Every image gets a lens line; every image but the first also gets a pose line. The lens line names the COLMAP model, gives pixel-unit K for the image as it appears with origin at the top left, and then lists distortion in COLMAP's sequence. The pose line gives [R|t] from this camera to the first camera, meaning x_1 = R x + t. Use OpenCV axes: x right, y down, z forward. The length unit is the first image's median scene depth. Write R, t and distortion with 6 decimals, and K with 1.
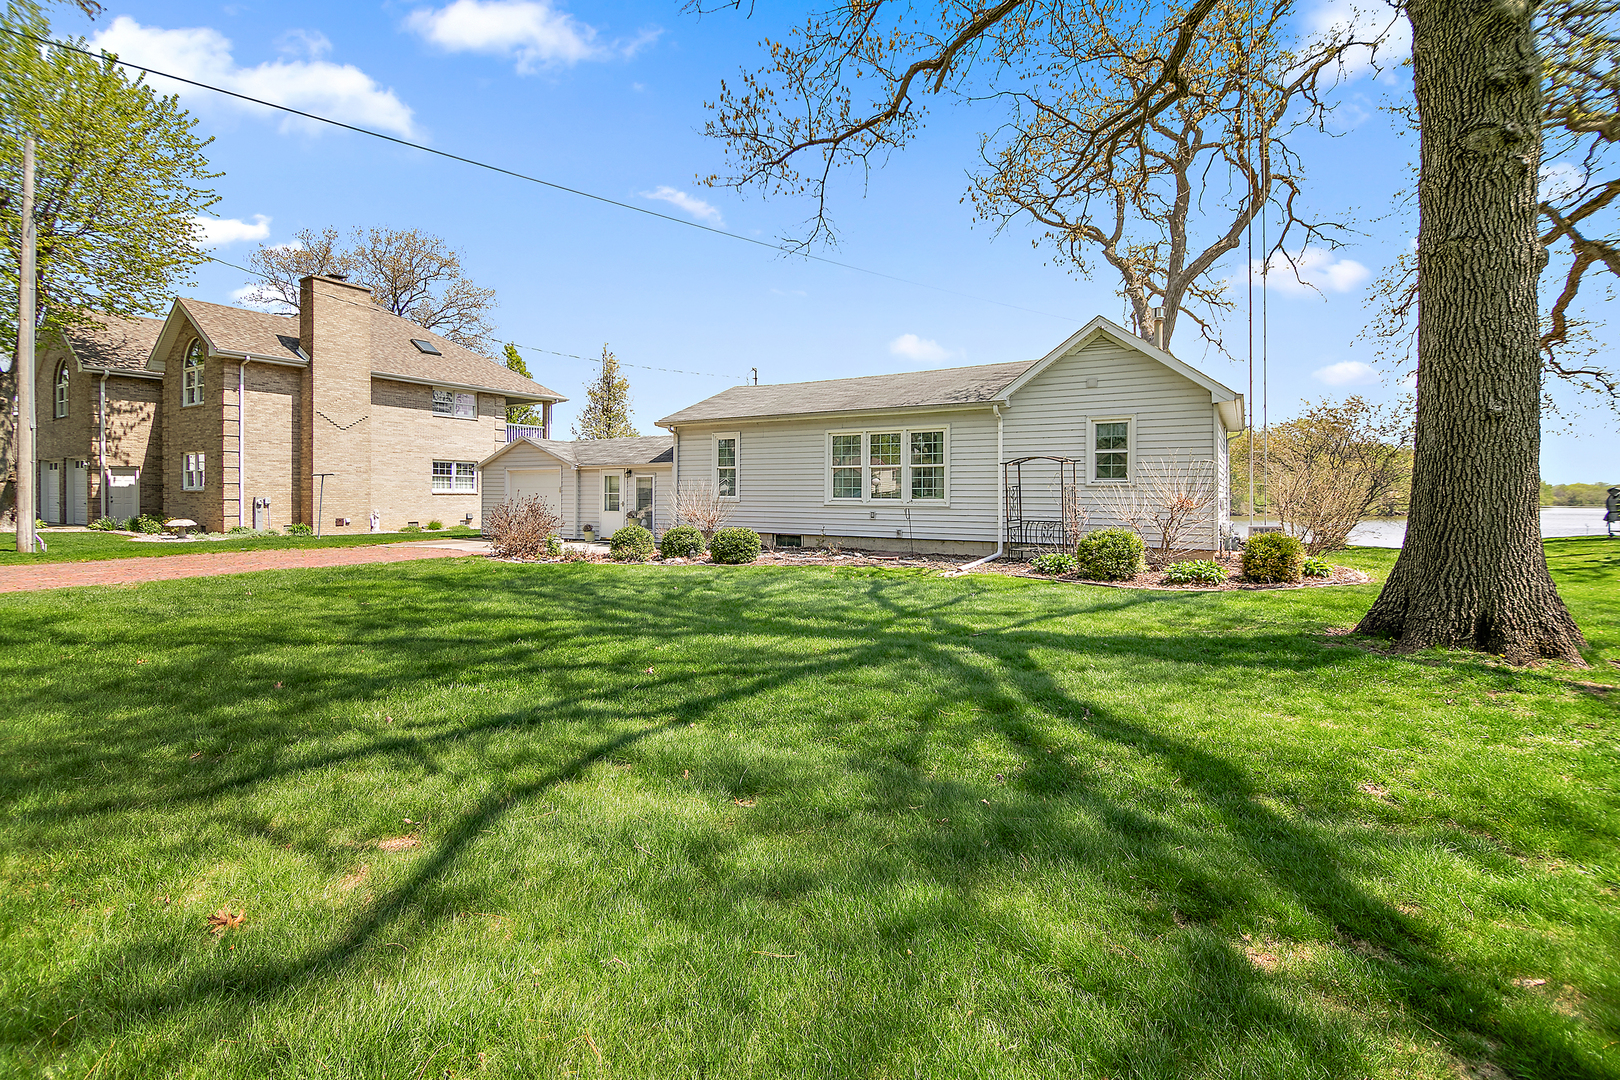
lens RADIAL K [[726.5, 0, 807.6], [0, 726.5, 524.1], [0, 0, 1]] dist [-0.007018, -0.004990]
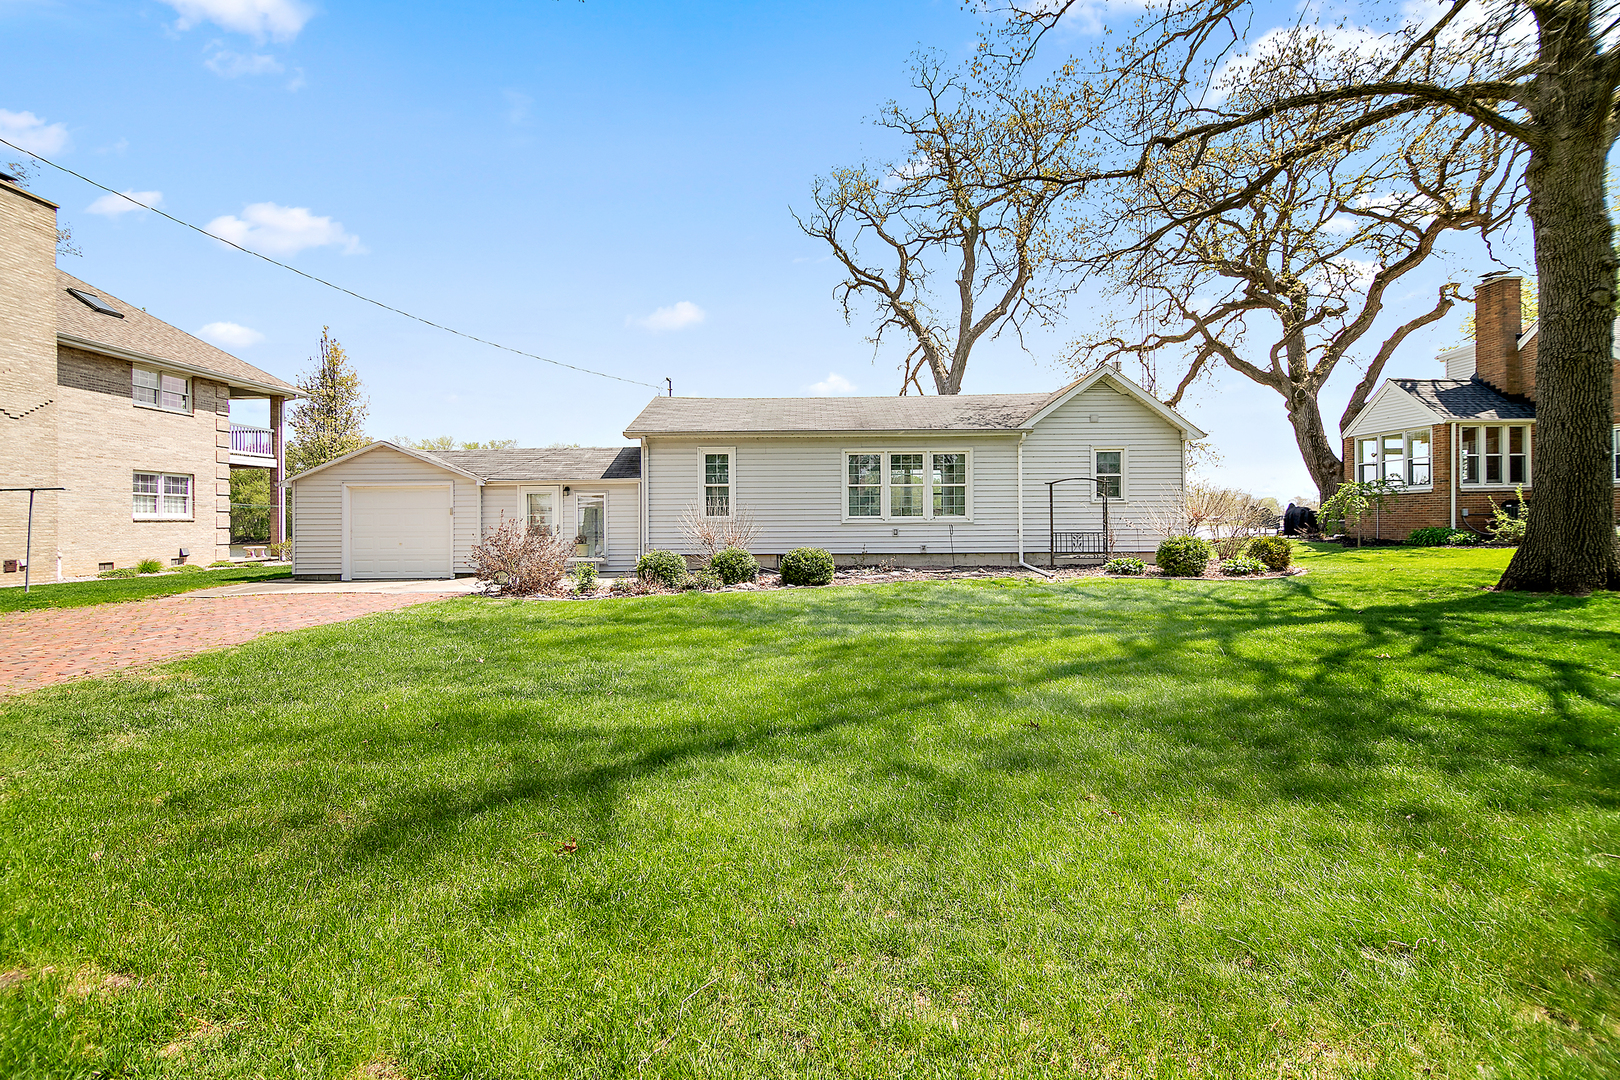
lens RADIAL K [[726.5, 0, 810.0], [0, 726.5, 530.7], [0, 0, 1]] dist [-0.007018, -0.004990]
pose [[0.859580, -0.018498, 0.510667, -0.523985], [0.031983, 0.999333, -0.017637, -0.000288], [-0.510000, 0.031493, 0.859598, 0.166594]]
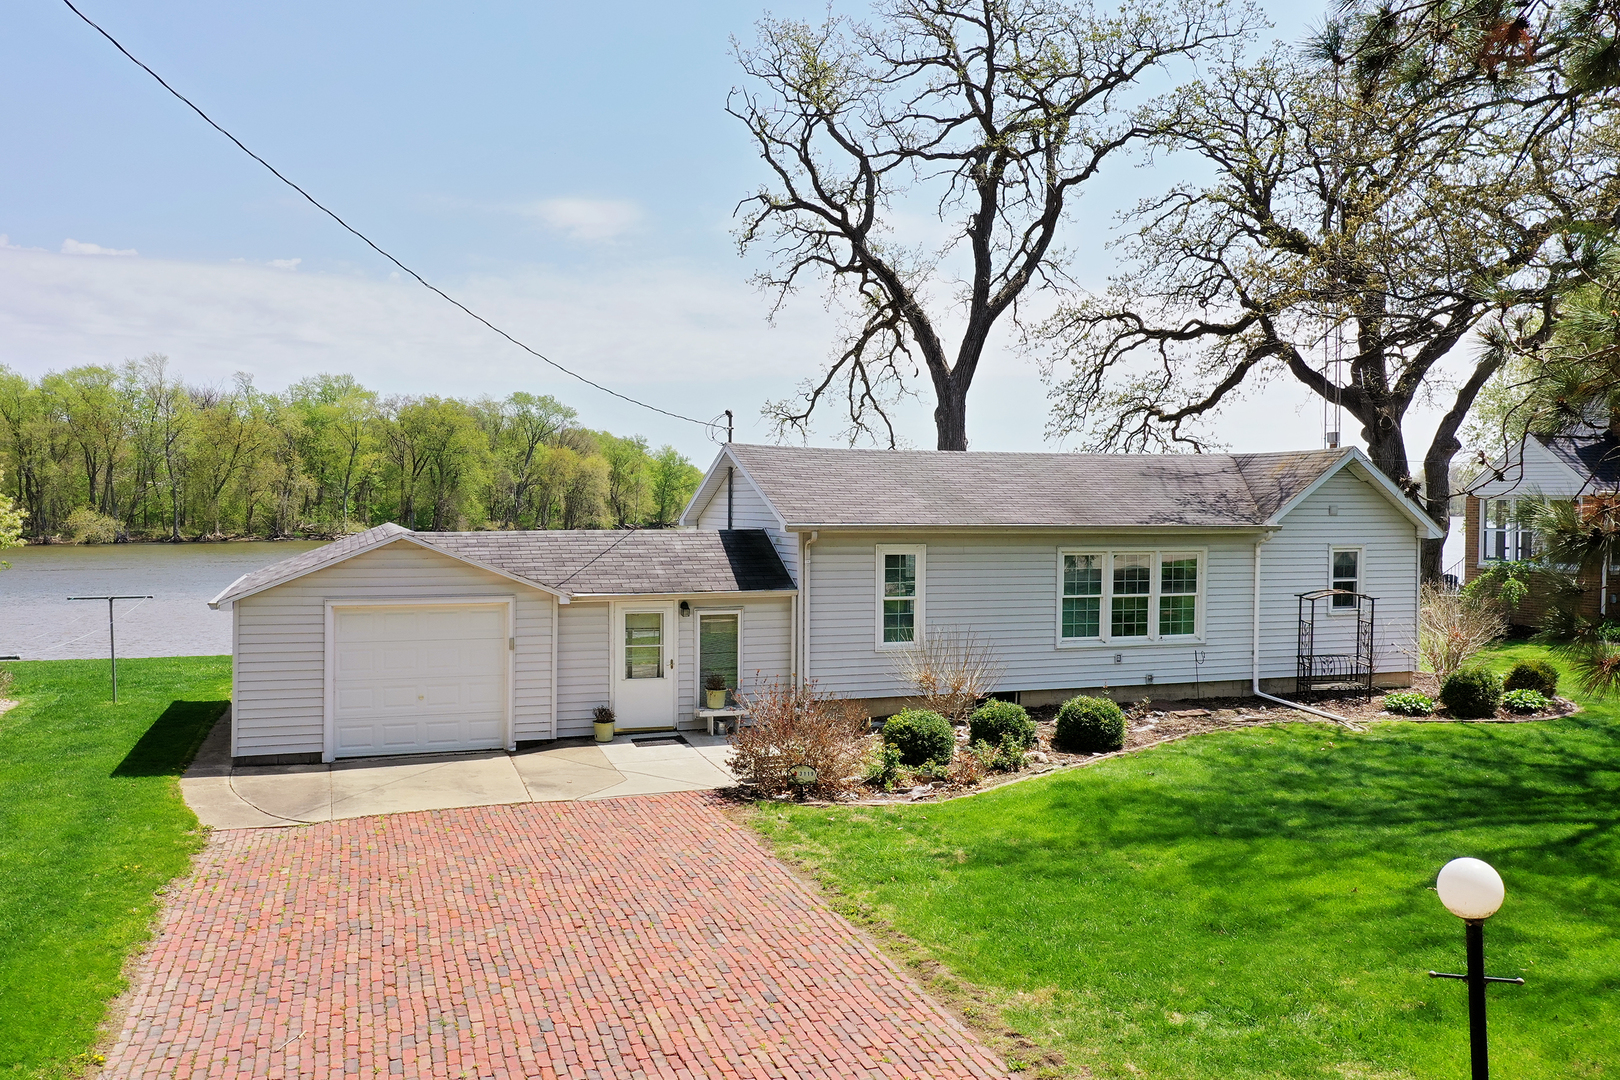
lens RADIAL K [[1274.8, 0, 818.4], [0, 1274.8, 530.7], [0, 0, 1]] dist [-0.008794, 0.007878]
pose [[0.631219, -0.019973, 0.775348, -1.129357], [0.025704, 0.999658, 0.004825, -0.158320], [-0.775179, 0.016884, 0.631516, 0.370240]]
